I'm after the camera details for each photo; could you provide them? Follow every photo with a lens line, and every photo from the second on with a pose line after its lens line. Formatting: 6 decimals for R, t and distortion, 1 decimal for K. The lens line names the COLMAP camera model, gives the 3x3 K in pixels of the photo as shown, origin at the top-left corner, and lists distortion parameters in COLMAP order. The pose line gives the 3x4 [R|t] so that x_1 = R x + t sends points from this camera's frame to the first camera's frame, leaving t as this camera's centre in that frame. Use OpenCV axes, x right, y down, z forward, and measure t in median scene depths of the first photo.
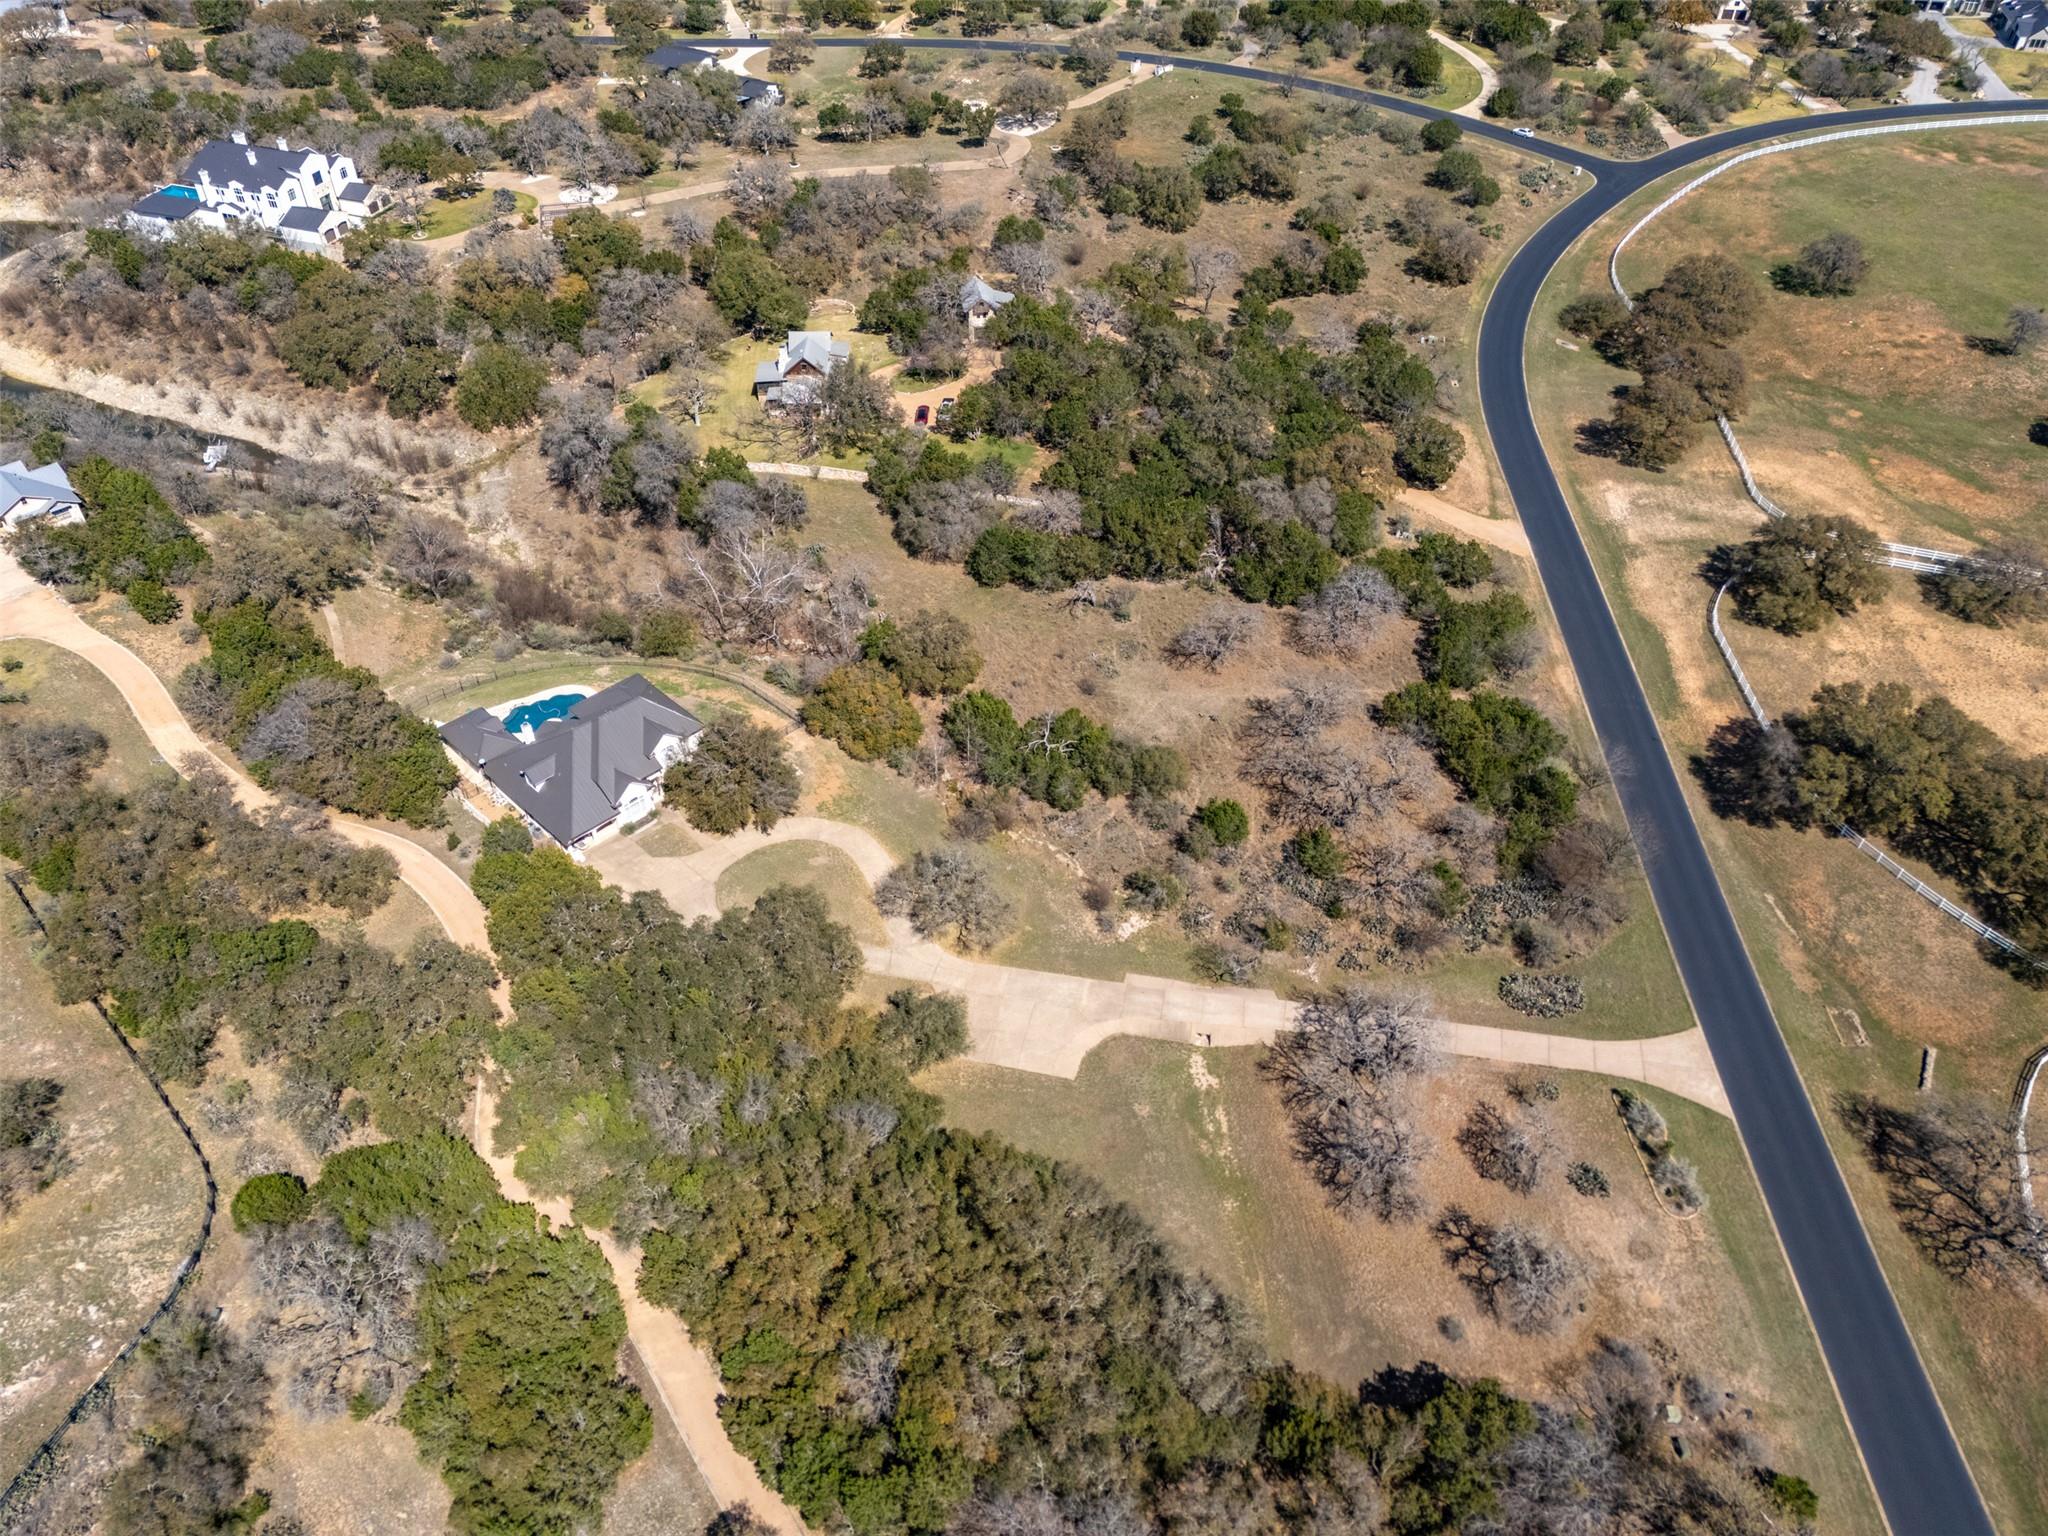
lens RADIAL K [[1496.3, 0, 1035.2], [0, 1496.3, 768.6], [0, 0, 1]] dist [0.068231, -0.056731]
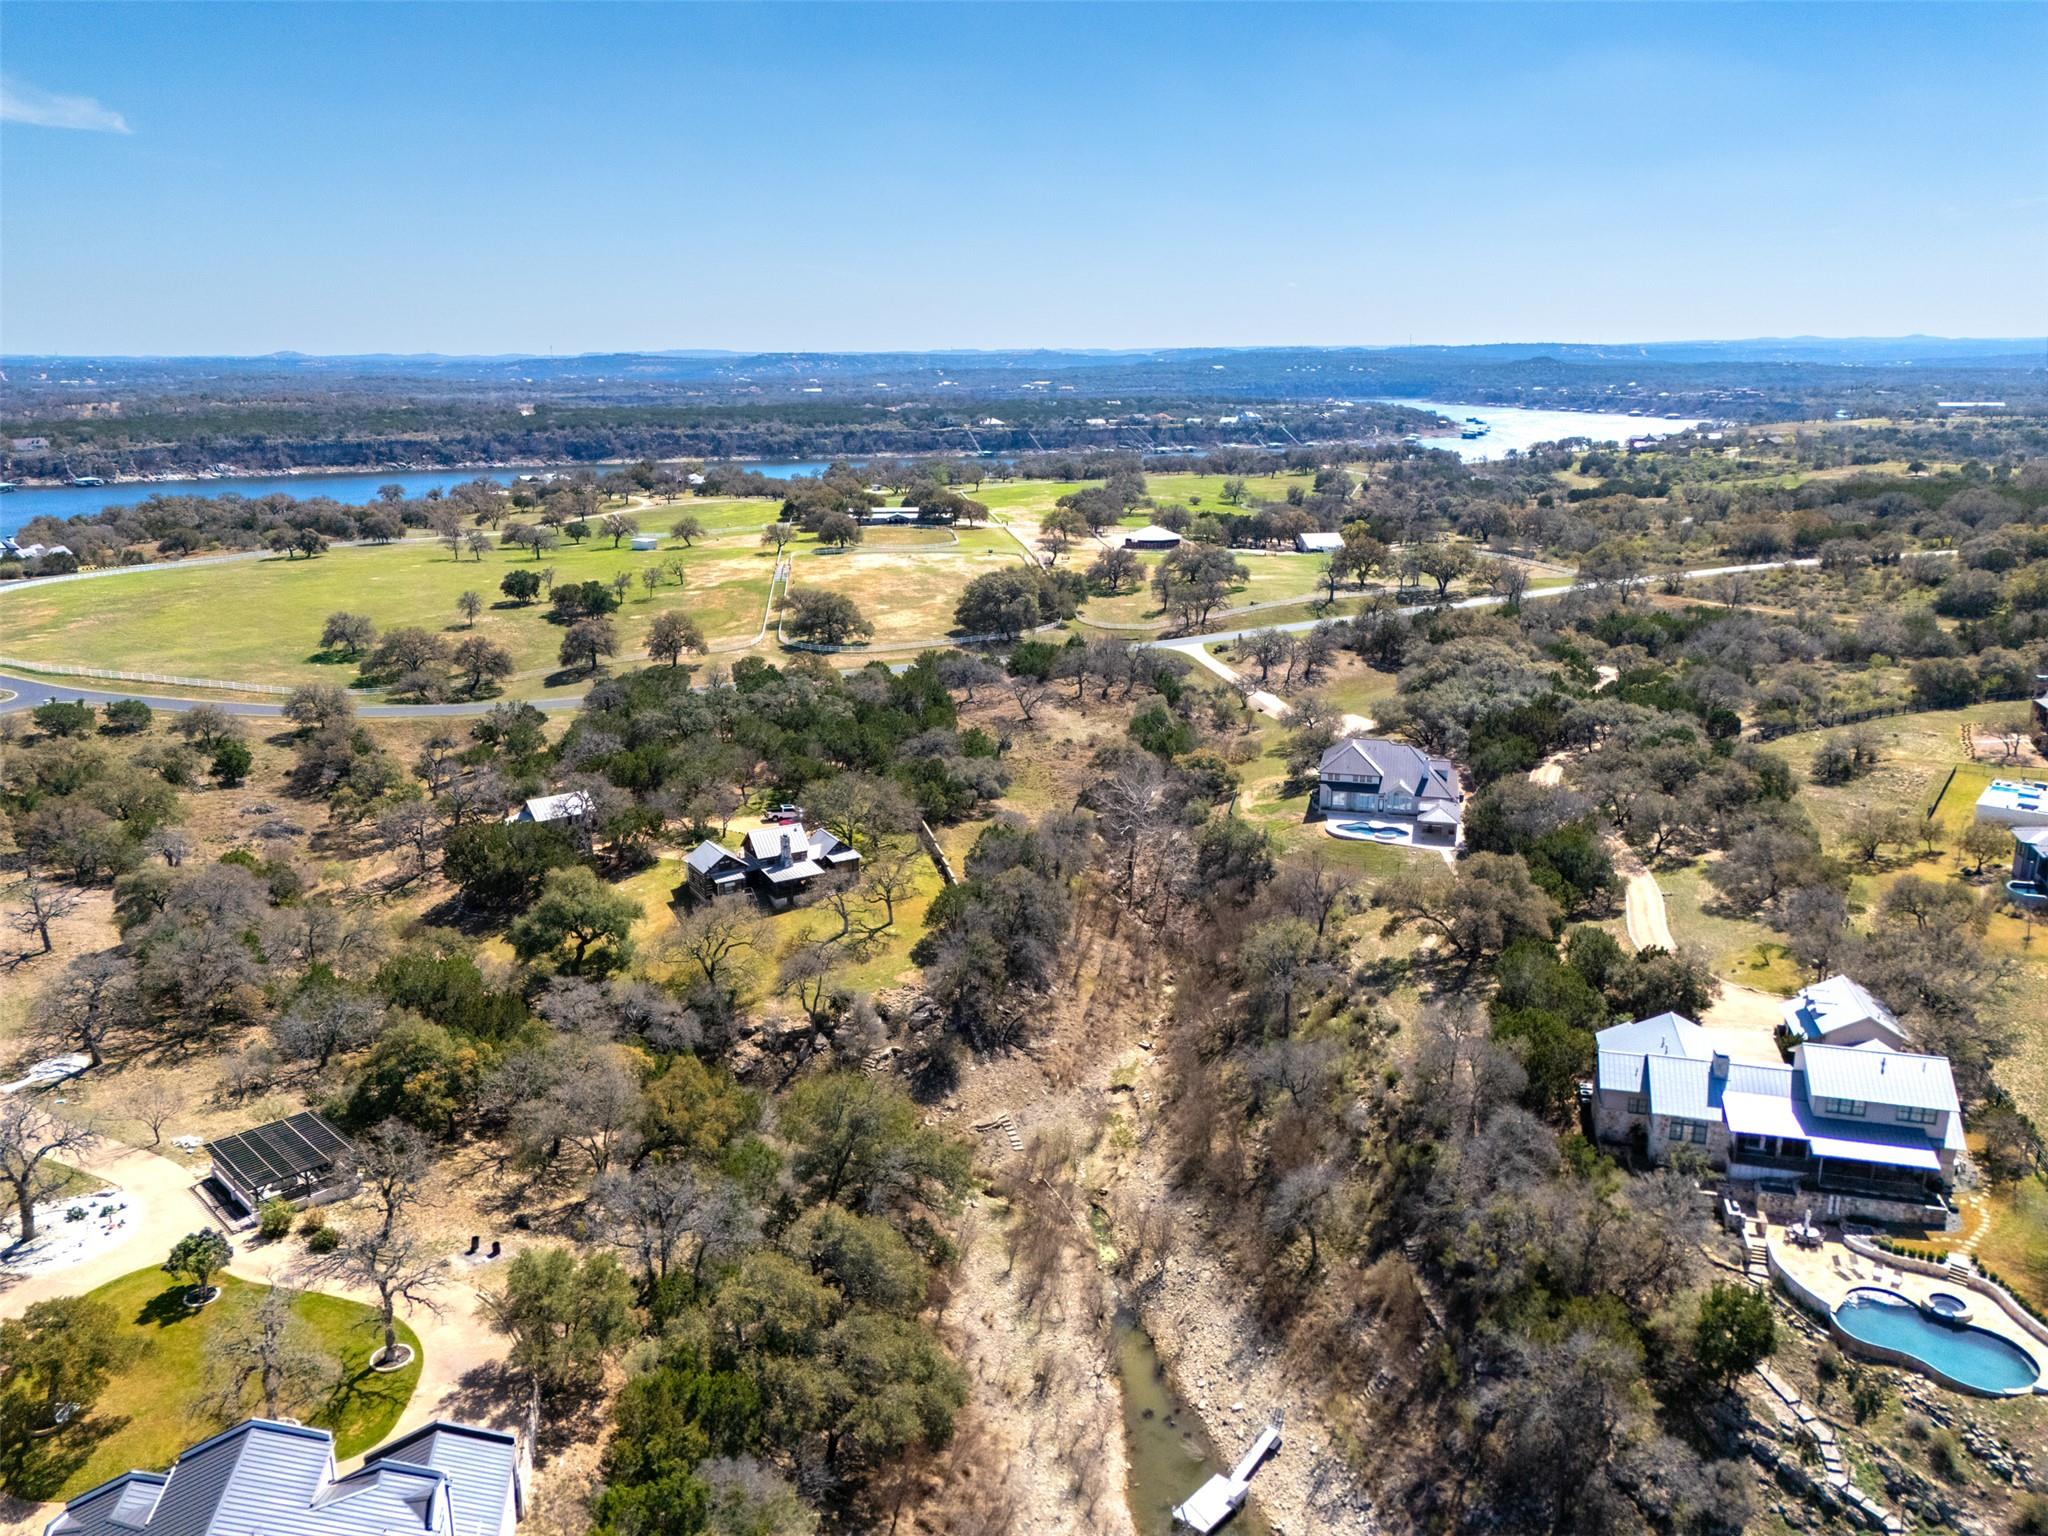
lens RADIAL K [[1496.3, 0, 1022.5], [0, 1496.3, 758.4], [0, 0, 1]] dist [0.068231, -0.056731]
pose [[-0.498342, -0.227895, 0.836492, -0.950878], [0.573972, 0.636393, 0.515325, -0.688407], [-0.649778, 0.736931, -0.186336, 1.102692]]
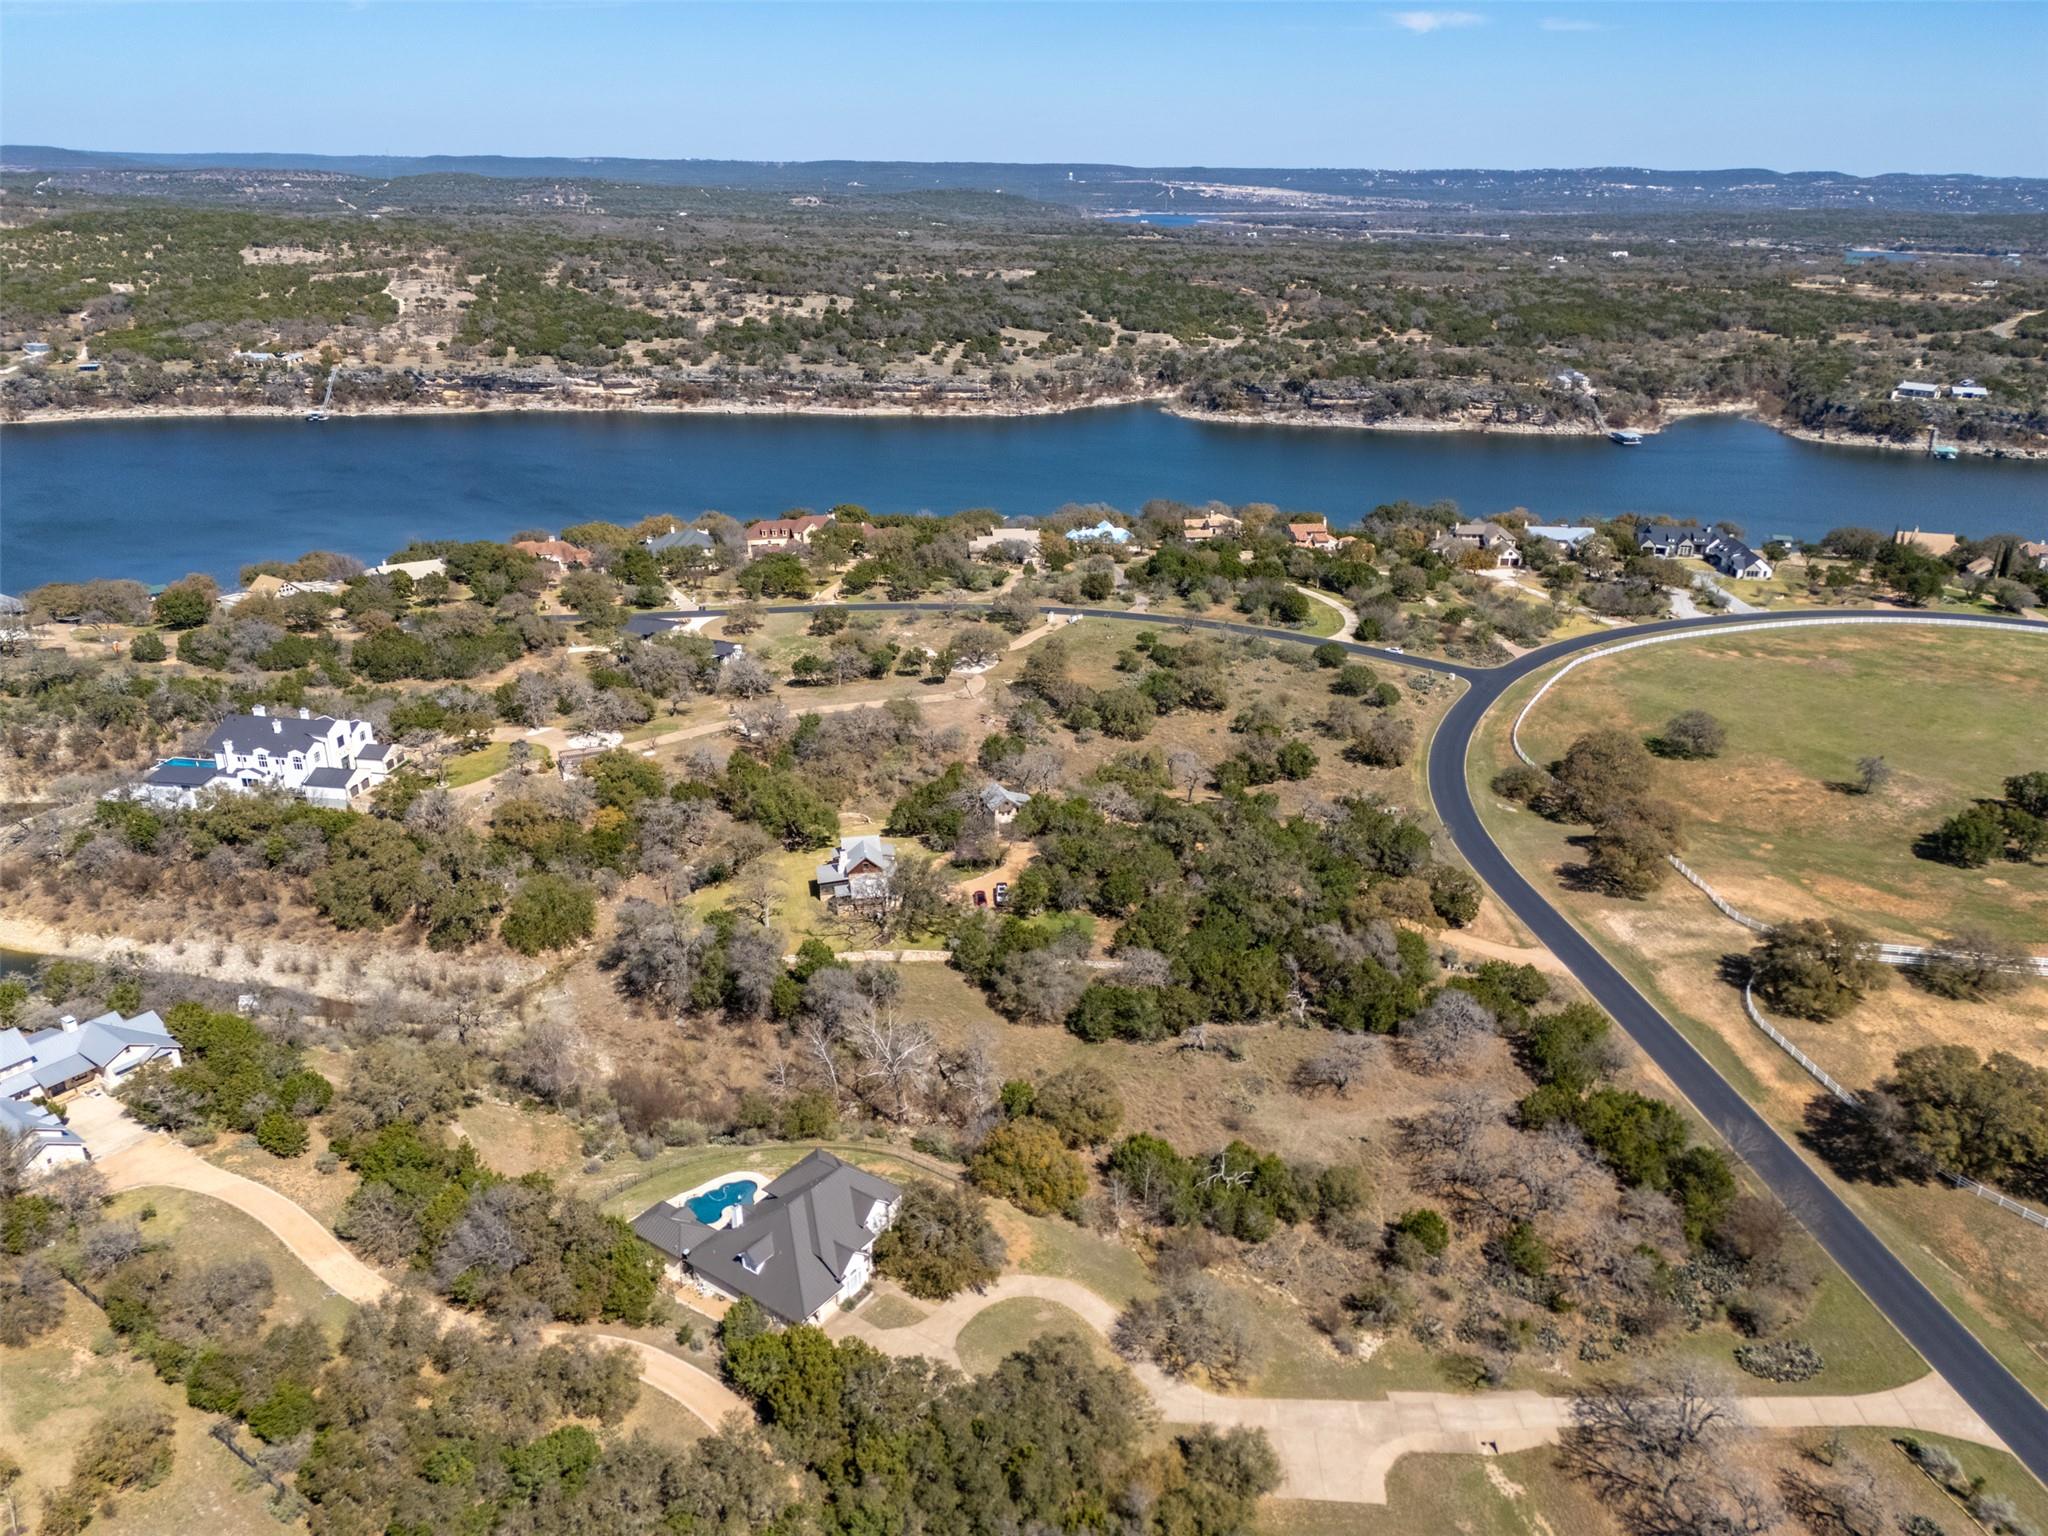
lens RADIAL K [[1496.3, 0, 1032.8], [0, 1496.3, 769.9], [0, 0, 1]] dist [0.068231, -0.056731]
pose [[0.985533, -0.059086, 0.158854, -0.213105], [0.109524, 0.937305, -0.330855, 0.038616], [-0.129345, 0.343466, 0.930215, -0.039141]]
